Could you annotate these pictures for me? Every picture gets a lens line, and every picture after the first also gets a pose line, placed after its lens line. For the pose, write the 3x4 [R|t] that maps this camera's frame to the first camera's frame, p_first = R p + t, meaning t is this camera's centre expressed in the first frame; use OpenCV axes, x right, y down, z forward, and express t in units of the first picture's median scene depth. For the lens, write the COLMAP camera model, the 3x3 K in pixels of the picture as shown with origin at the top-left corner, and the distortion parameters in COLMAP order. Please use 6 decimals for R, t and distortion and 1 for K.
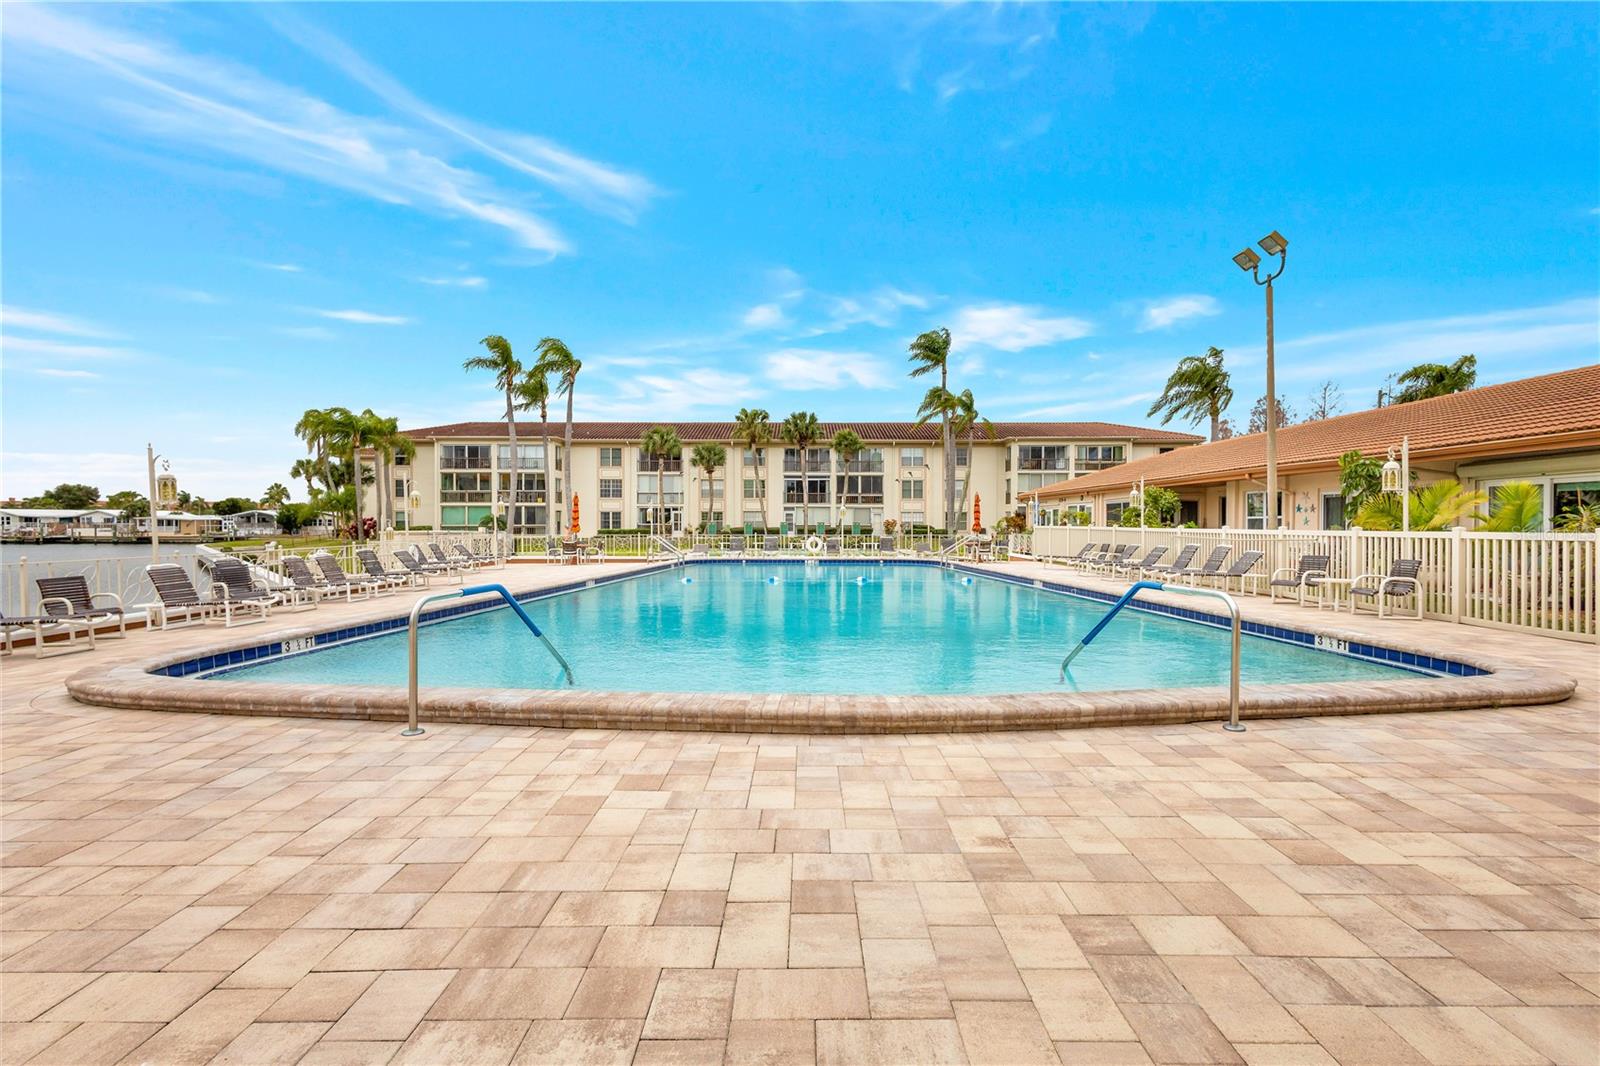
lens RADIAL K [[731.9, 0, 802.6], [0, 731.9, 536.3], [0, 0, 1]] dist [0.004576, -0.000207]
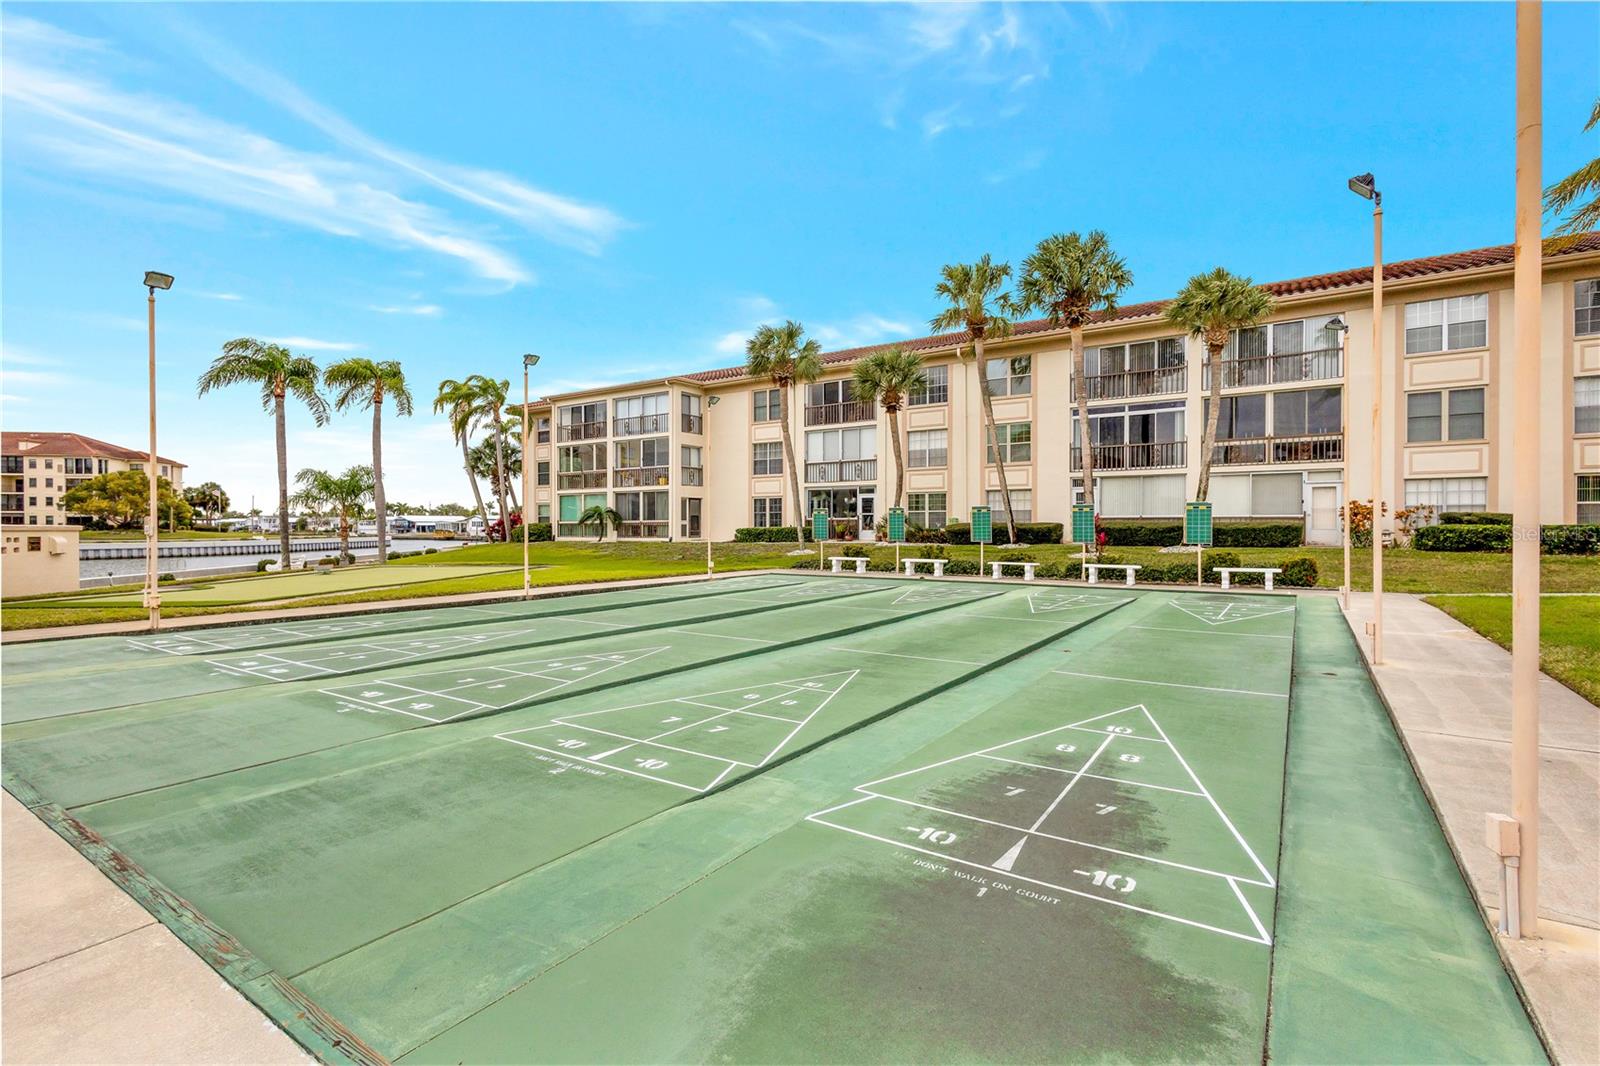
lens RADIAL K [[731.9, 0, 797.9], [0, 731.9, 523.4], [0, 0, 1]] dist [0.004576, -0.000207]
pose [[0.825172, -0.003125, -0.564873, 0.091773], [-0.001264, 0.999972, -0.007378, -0.008688], [0.564881, 0.006802, 0.825145, 0.528847]]
